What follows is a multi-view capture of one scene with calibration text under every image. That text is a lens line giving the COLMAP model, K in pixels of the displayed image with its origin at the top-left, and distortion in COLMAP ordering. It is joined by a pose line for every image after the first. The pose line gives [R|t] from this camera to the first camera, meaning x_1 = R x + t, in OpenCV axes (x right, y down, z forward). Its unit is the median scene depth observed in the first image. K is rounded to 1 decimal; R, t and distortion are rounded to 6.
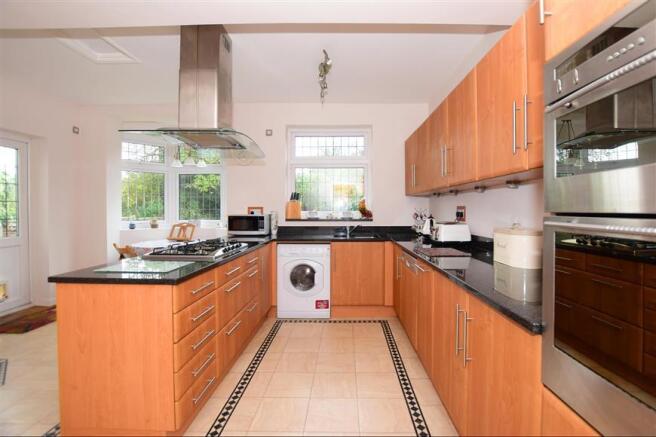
lens RADIAL K [[298.7, 0, 326.9], [0, 298.7, 211.0], [0, 0, 1]] dist [-0.000141, 0.000178]
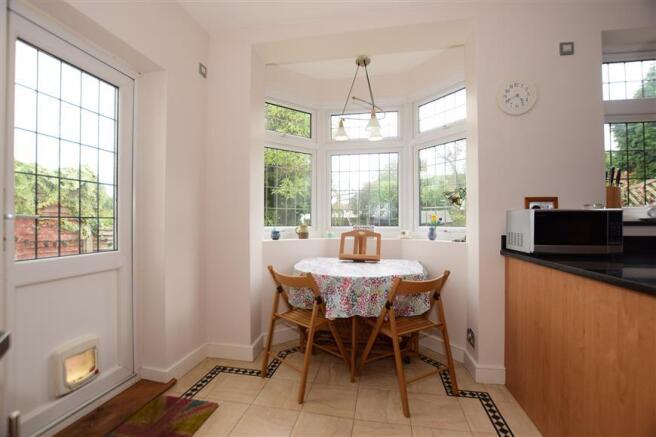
lens RADIAL K [[276.2, 0, 328.0], [0, 276.2, 218.5], [0, 0, 1]] dist [-0.023413, -0.000027]
pose [[0.991687, -0.003690, -0.128620, -0.484507], [0.001234, 0.999815, -0.019170, 0.027974], [0.128667, 0.018852, 0.991509, 0.459367]]
